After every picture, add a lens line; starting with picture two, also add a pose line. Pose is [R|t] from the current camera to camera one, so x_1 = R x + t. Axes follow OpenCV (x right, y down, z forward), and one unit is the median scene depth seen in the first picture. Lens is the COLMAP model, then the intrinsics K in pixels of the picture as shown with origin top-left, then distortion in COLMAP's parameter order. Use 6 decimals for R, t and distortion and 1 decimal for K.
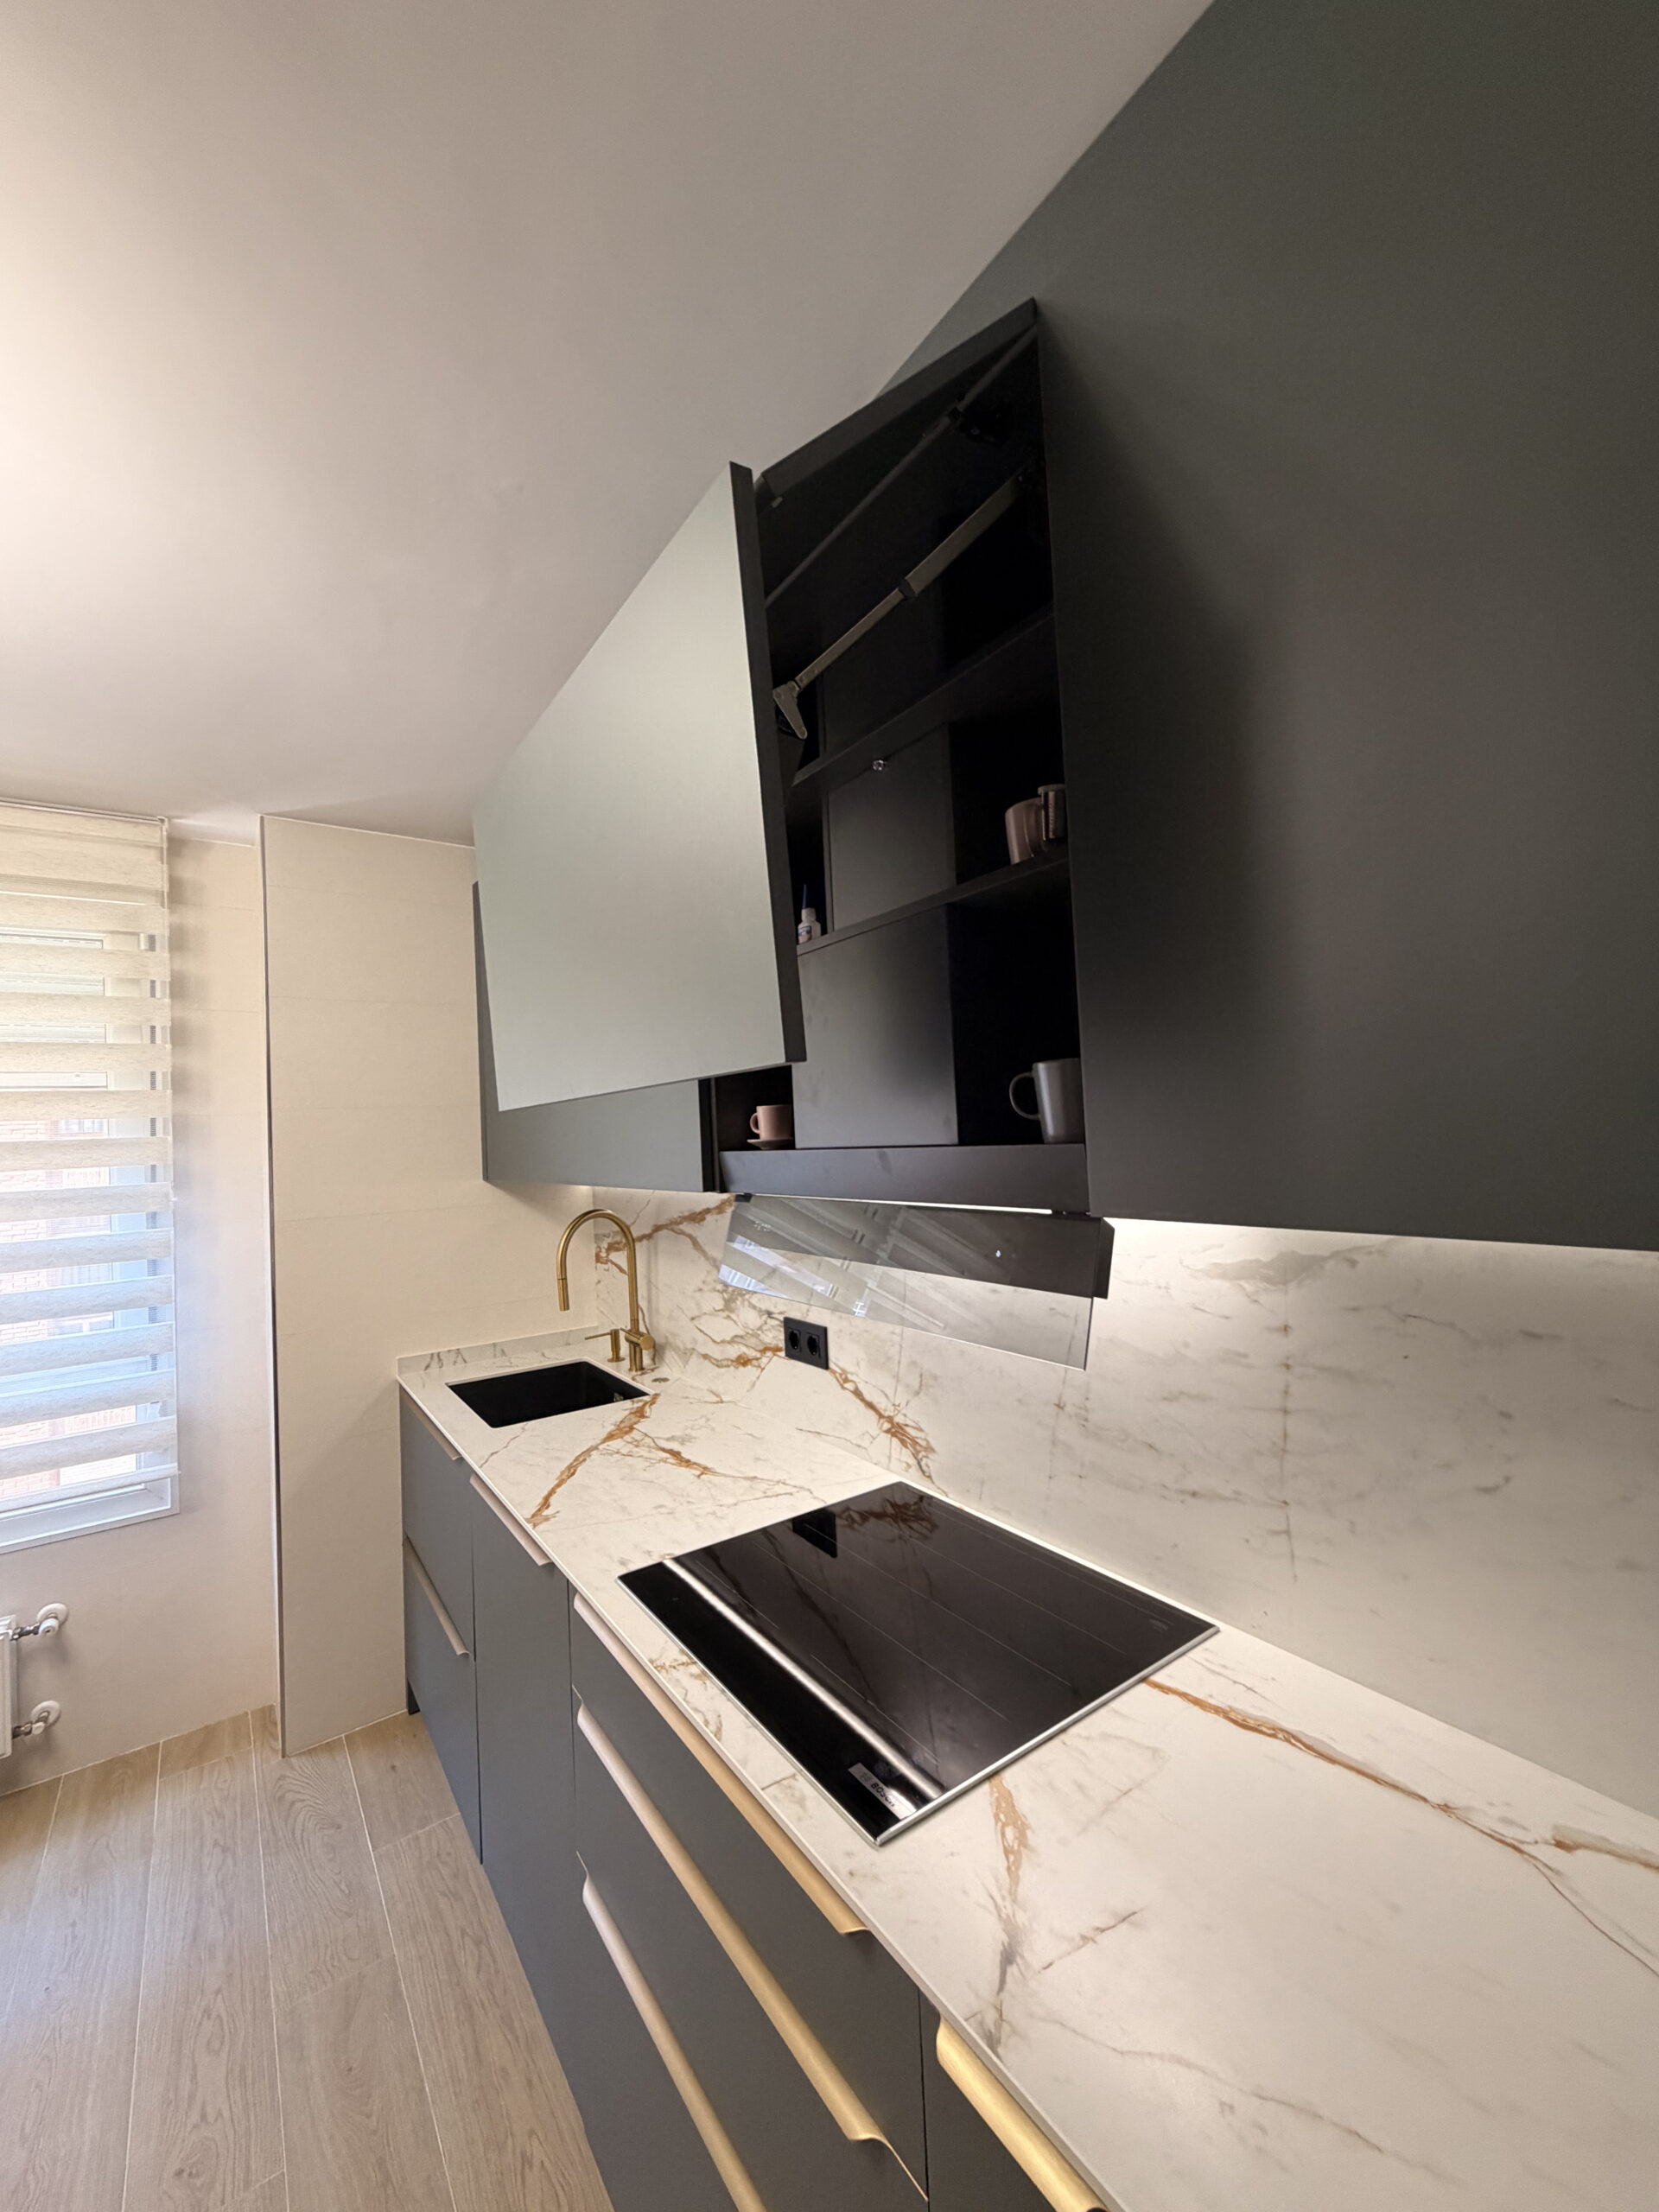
lens RADIAL K [[884.4, 0, 827.4], [0, 884.4, 1098.5], [0, 0, 1]] dist [-0.000261, 0.000171]
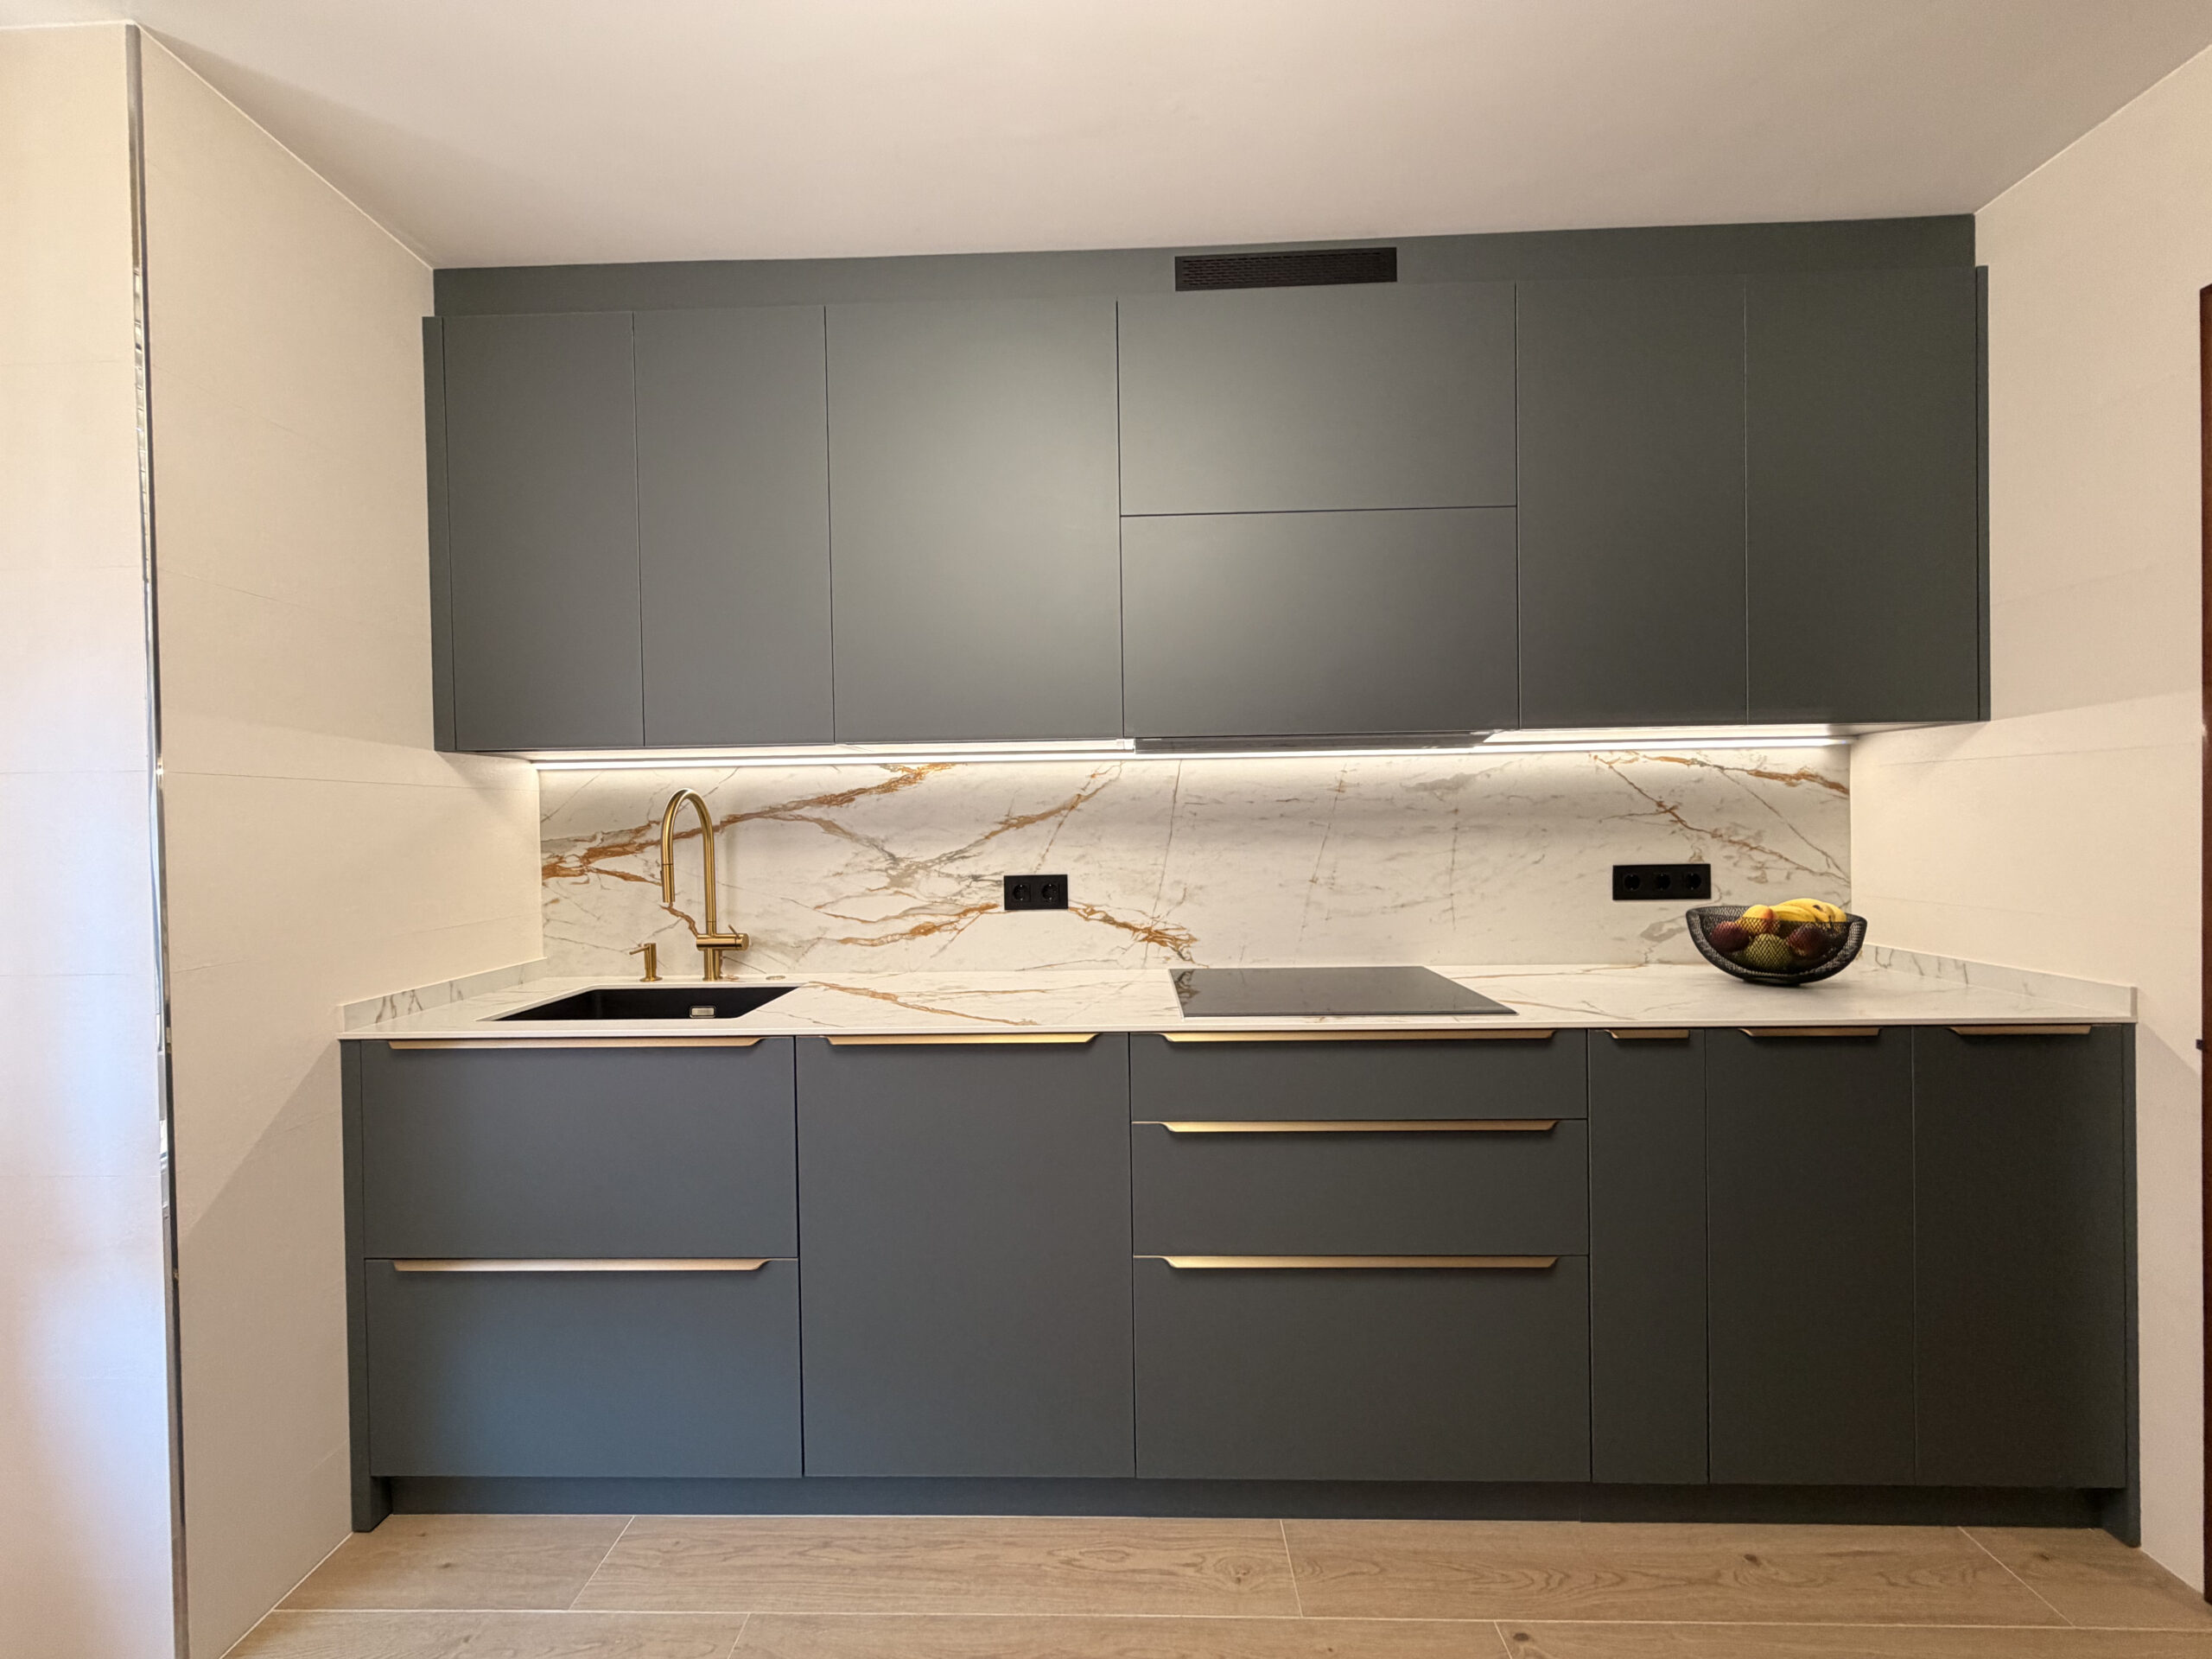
lens RADIAL K [[884.4, 0, 1099.5], [0, 884.4, 831.3], [0, 0, 1]] dist [-0.000261, 0.000171]
pose [[0.596287, 0.028020, 0.802282, -0.985989], [-0.043992, 0.999029, -0.002196, 0.208436], [-0.801565, -0.033985, 0.596941, 0.254280]]
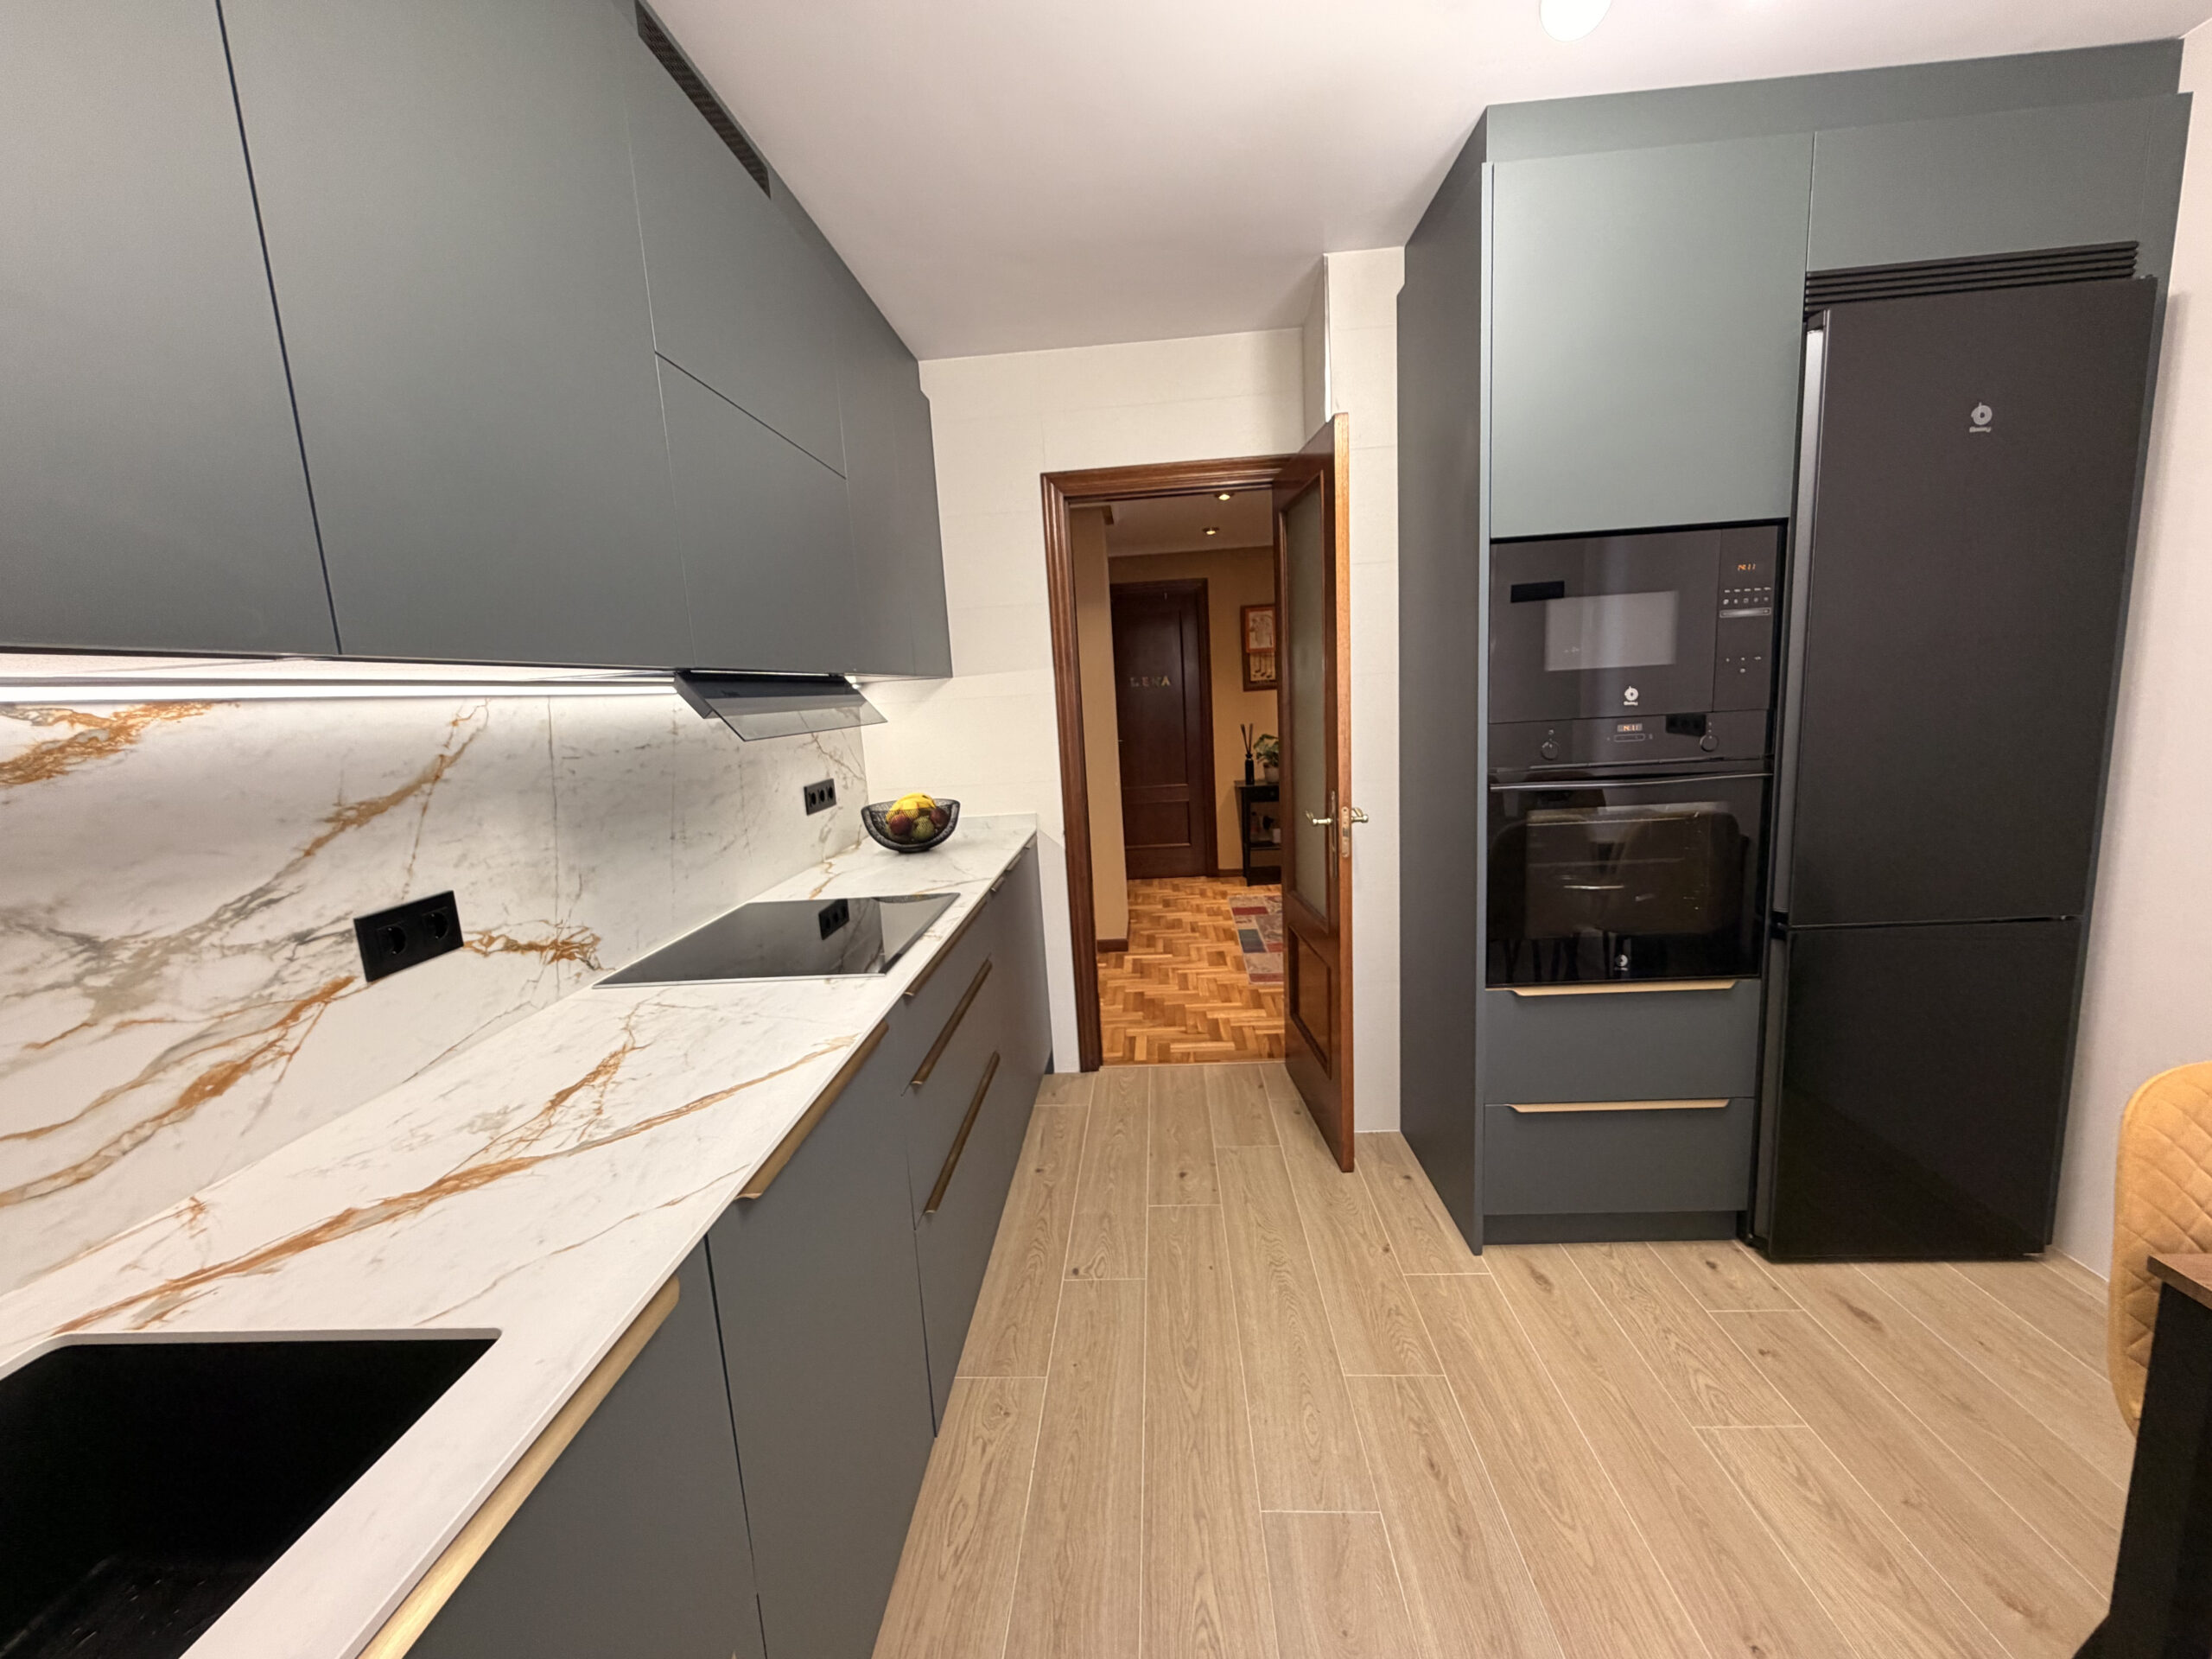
lens RADIAL K [[884.4, 0, 1098.4], [0, 884.4, 830.4], [0, 0, 1]] dist [-0.000261, 0.000171]
pose [[-0.777056, -0.006057, 0.629402, -0.898695], [0.071257, 0.992679, 0.097527, 0.184513], [-0.625385, 0.120633, -0.770936, 1.268375]]
